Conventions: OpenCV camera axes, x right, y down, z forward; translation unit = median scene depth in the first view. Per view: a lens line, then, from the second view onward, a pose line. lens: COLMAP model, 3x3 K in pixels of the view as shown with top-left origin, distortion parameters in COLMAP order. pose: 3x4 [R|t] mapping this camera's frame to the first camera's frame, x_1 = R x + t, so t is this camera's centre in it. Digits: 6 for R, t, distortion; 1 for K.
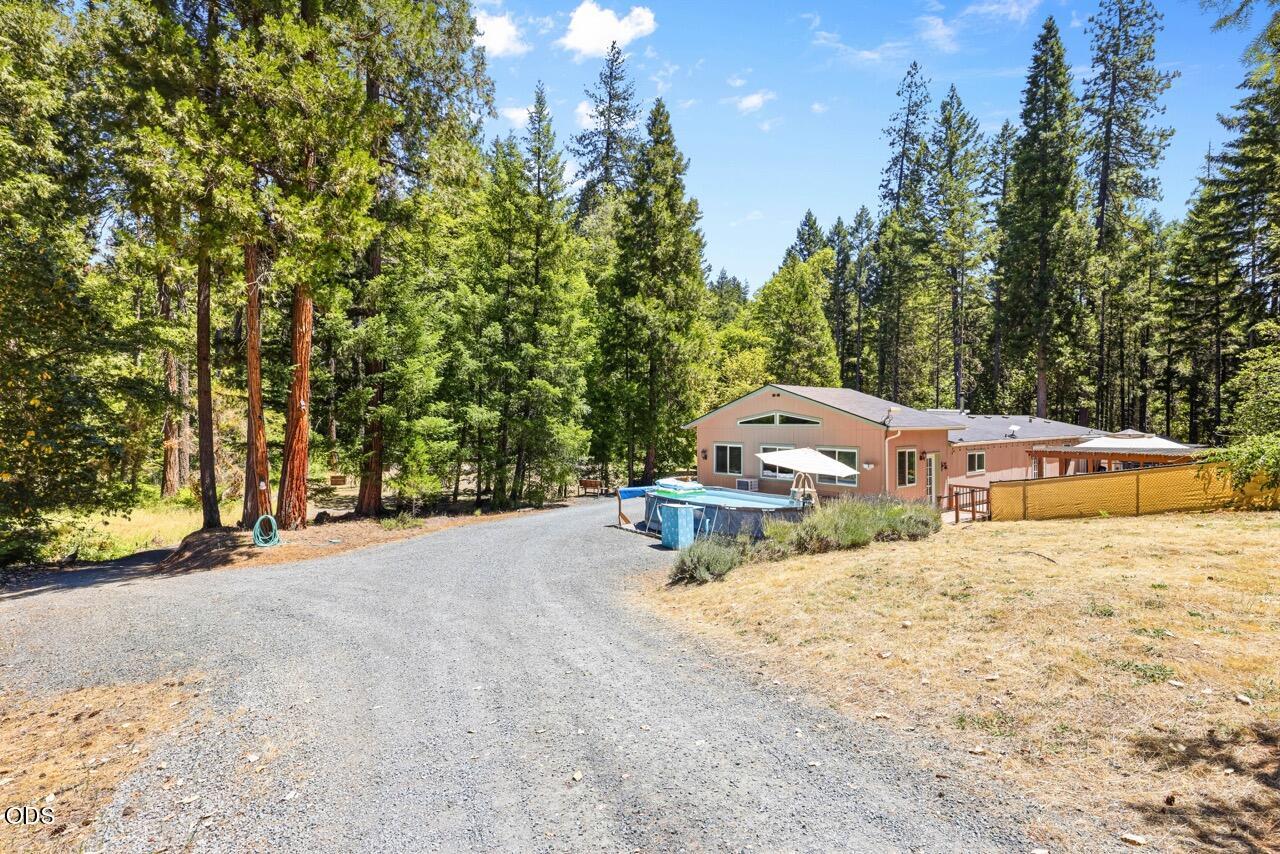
lens RADIAL K [[582.1, 0, 637.8], [0, 582.1, 426.0], [0, 0, 1]] dist [0.002990, 0.000376]
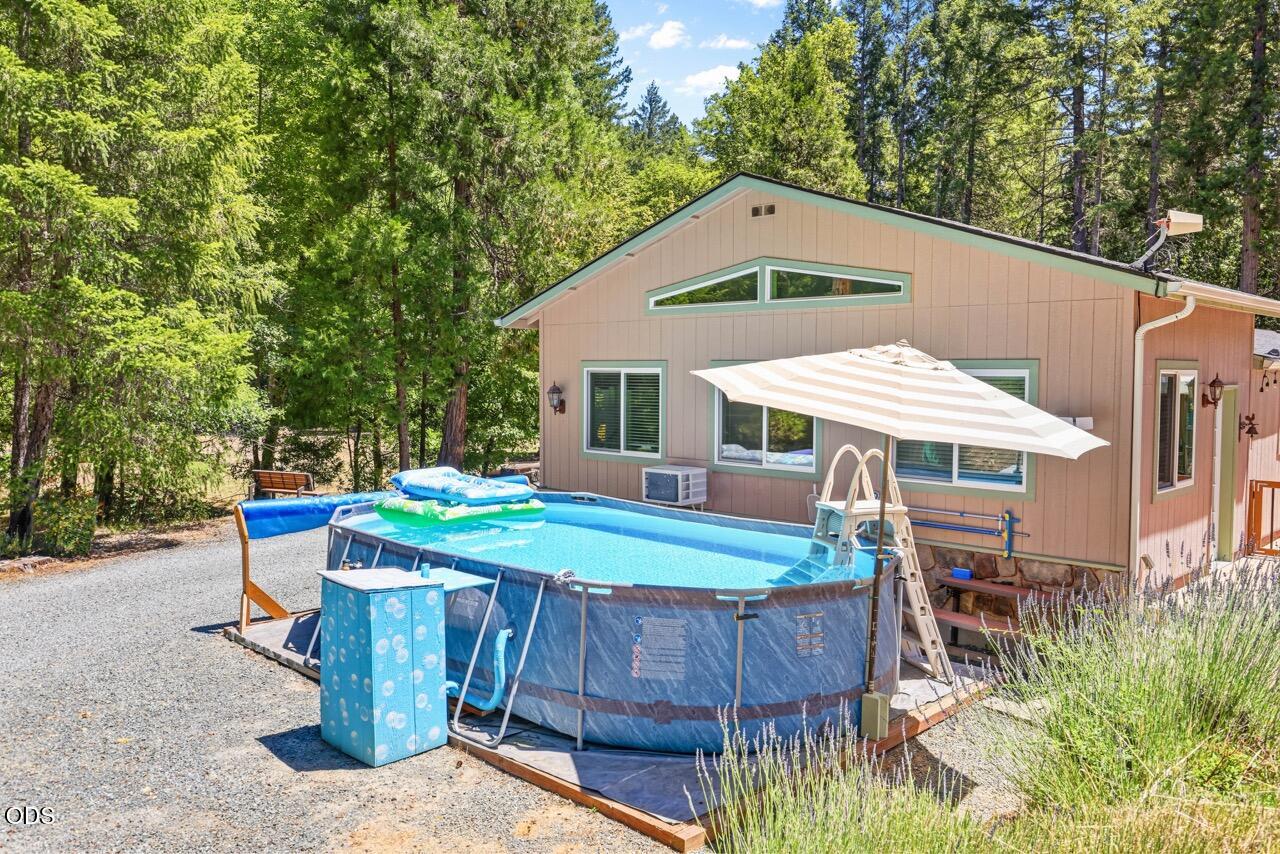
lens RADIAL K [[992.7, 0, 639.4], [0, 992.7, 425.4], [0, 0, 1]] dist [-0.065032, -0.001892]
pose [[0.991579, 0.001255, 0.129496, 0.086259], [-0.007684, 0.998761, 0.049164, 0.035470], [-0.129274, -0.049745, 0.990360, 0.403424]]
